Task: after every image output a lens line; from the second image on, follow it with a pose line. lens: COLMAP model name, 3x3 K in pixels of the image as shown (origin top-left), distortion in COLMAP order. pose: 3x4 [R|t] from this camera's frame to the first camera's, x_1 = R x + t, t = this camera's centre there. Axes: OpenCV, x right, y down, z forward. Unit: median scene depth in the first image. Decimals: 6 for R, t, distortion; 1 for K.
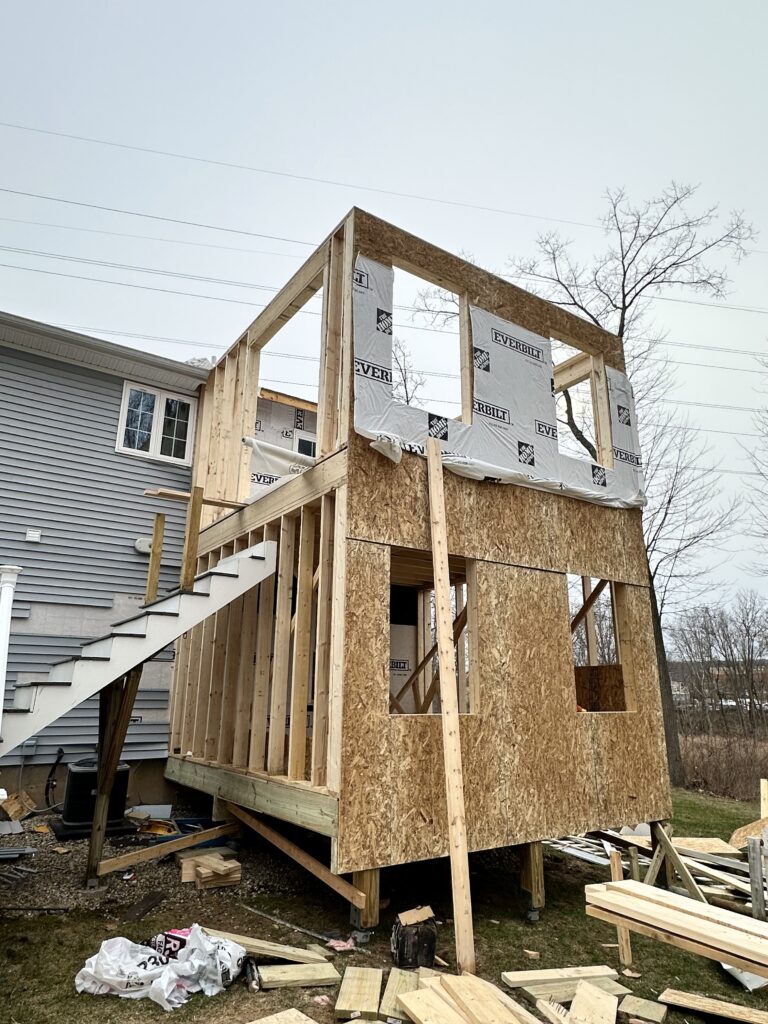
lens RADIAL K [[646.1, 0, 384.0], [0, 646.1, 512.0], [0, 0, 1]] dist [-0.028235, -0.000595]
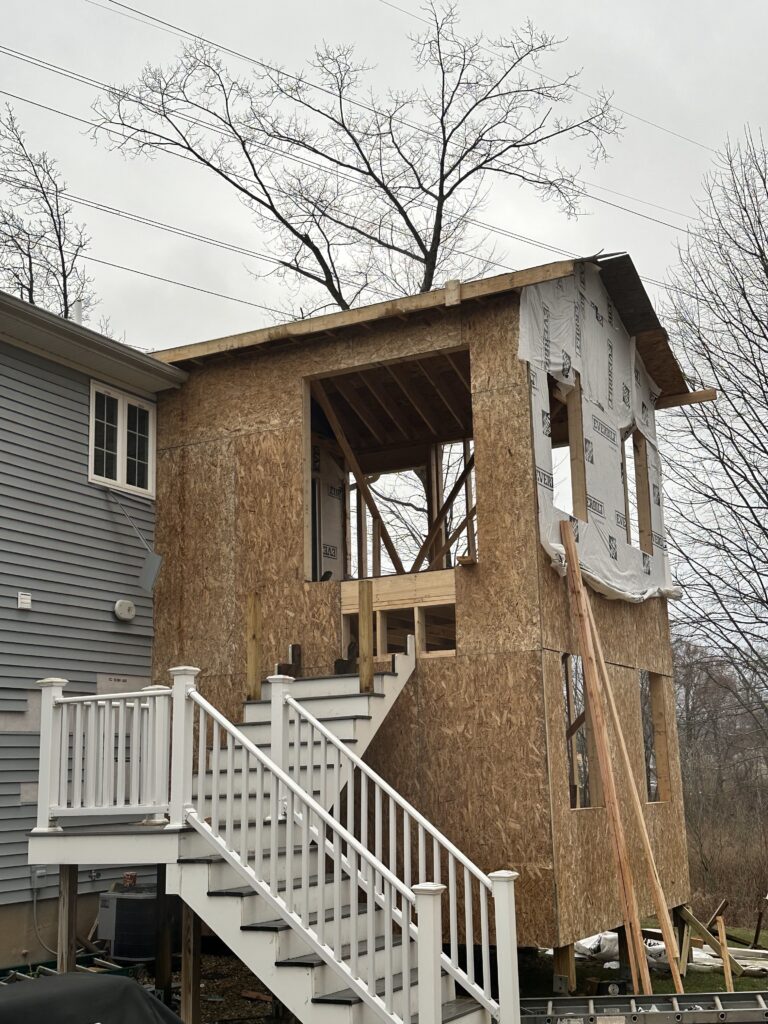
lens RADIAL K [[1242.6, 0, 384.0], [0, 1242.6, 512.0], [0, 0, 1]] dist [-0.002919, 0.000020]
pose [[0.887395, 0.066542, 0.456183, -0.738254], [-0.096904, 0.994344, 0.043463, -0.148613], [-0.450710, -0.082775, 0.888824, -0.408630]]
